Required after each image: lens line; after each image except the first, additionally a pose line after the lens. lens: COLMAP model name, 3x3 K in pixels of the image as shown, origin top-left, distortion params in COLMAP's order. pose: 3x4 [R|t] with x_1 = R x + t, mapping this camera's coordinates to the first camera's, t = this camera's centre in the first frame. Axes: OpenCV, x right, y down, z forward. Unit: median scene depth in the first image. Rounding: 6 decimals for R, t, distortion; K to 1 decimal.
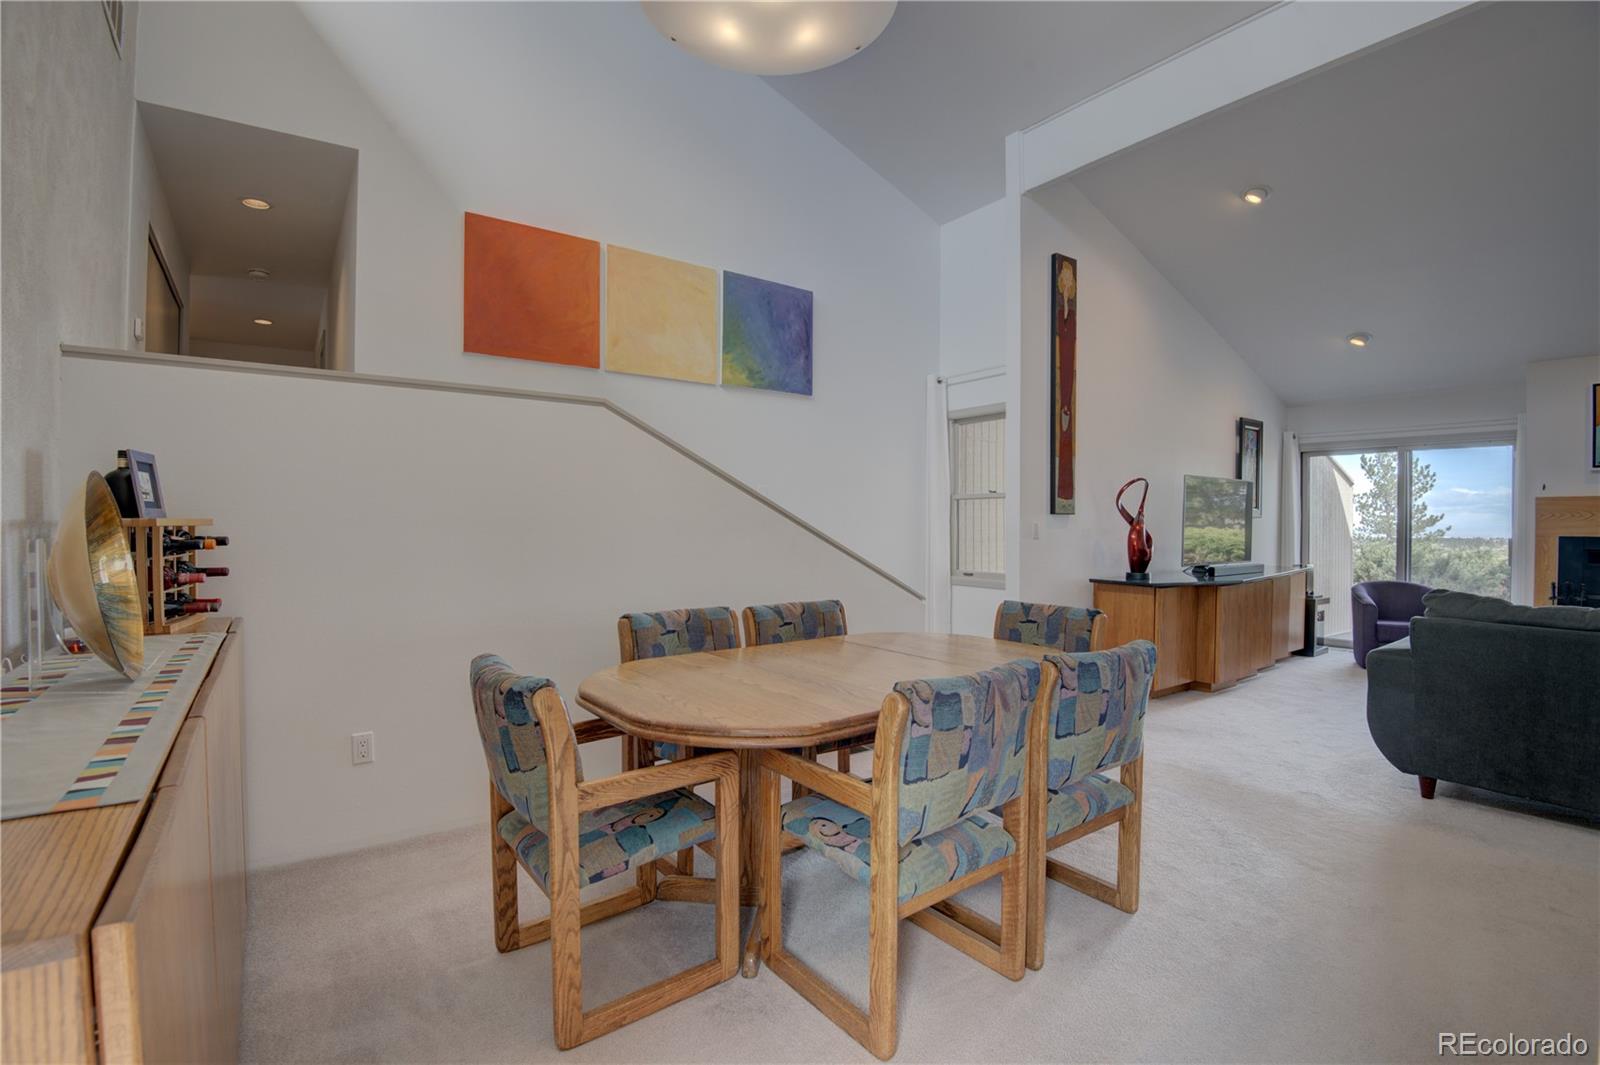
lens RADIAL K [[738.7, 0, 800.0], [0, 738.7, 532.5], [0, 0, 1]] dist [-0.041443, -0.003323]
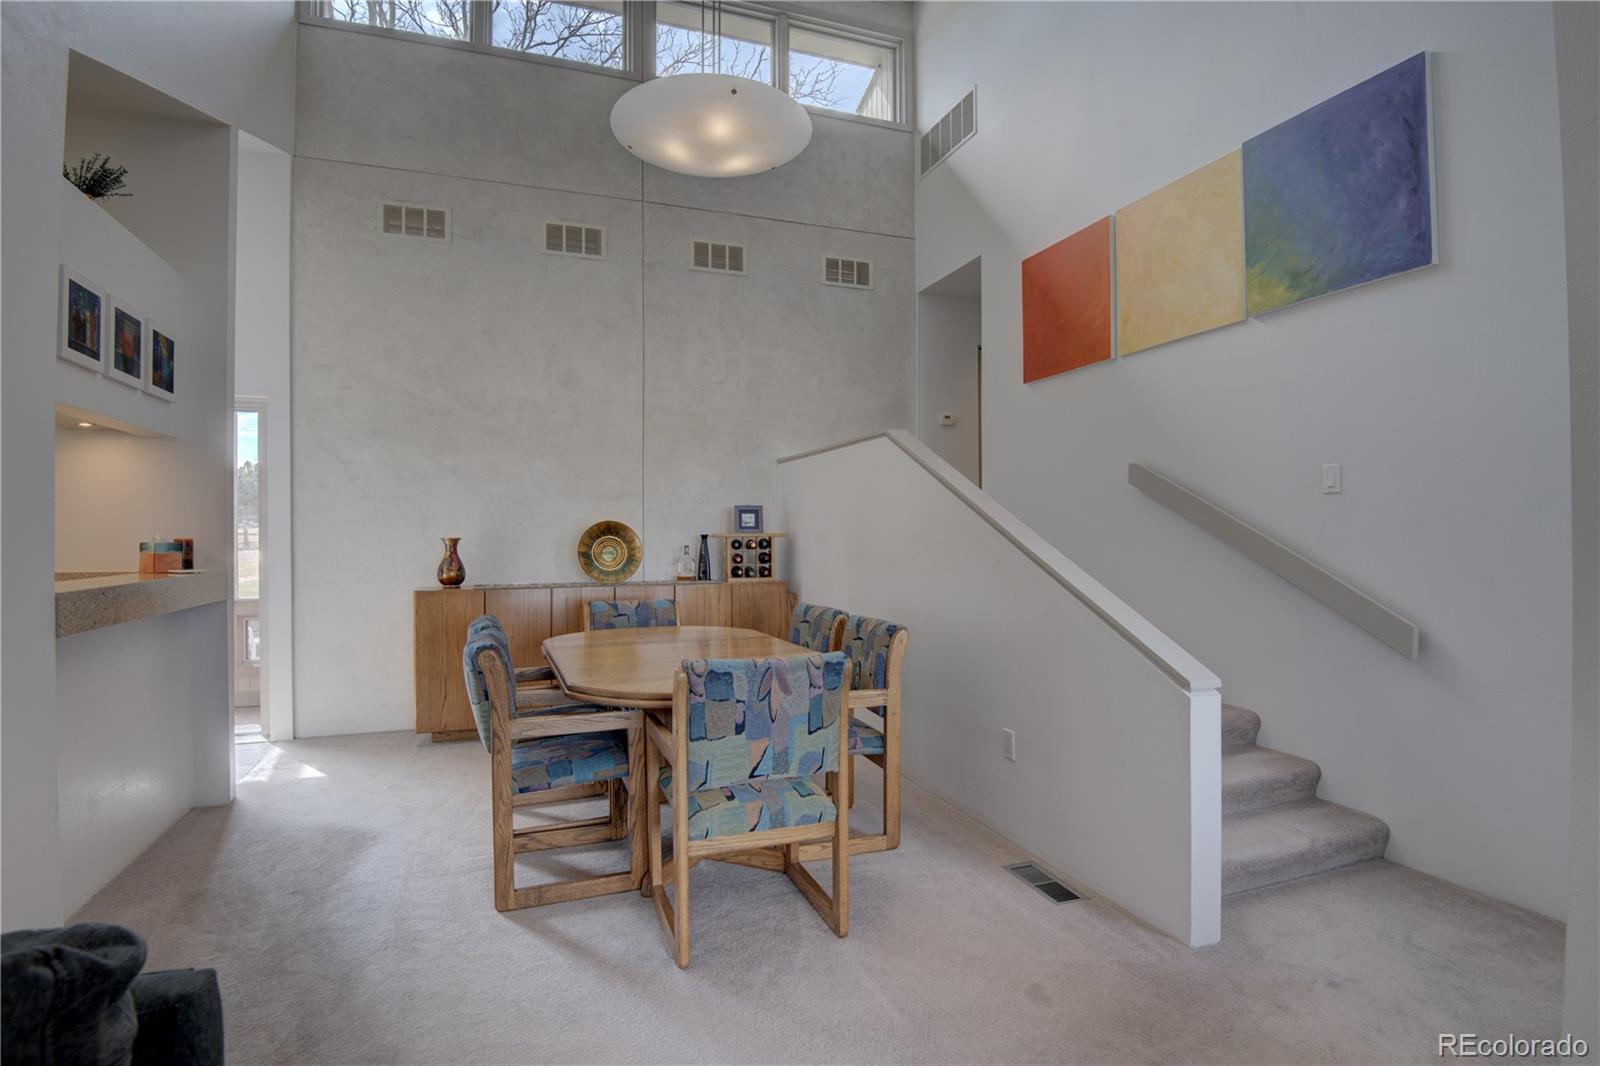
lens RADIAL K [[812.2, 0, 793.0], [0, 812.2, 532.0], [0, 0, 1]] dist [-0.016697, -0.000394]
pose [[-0.274776, -0.006078, -0.961489, 0.842250], [-0.005053, 0.999975, -0.004877, -0.008086], [0.961495, 0.003518, -0.274800, 0.994436]]
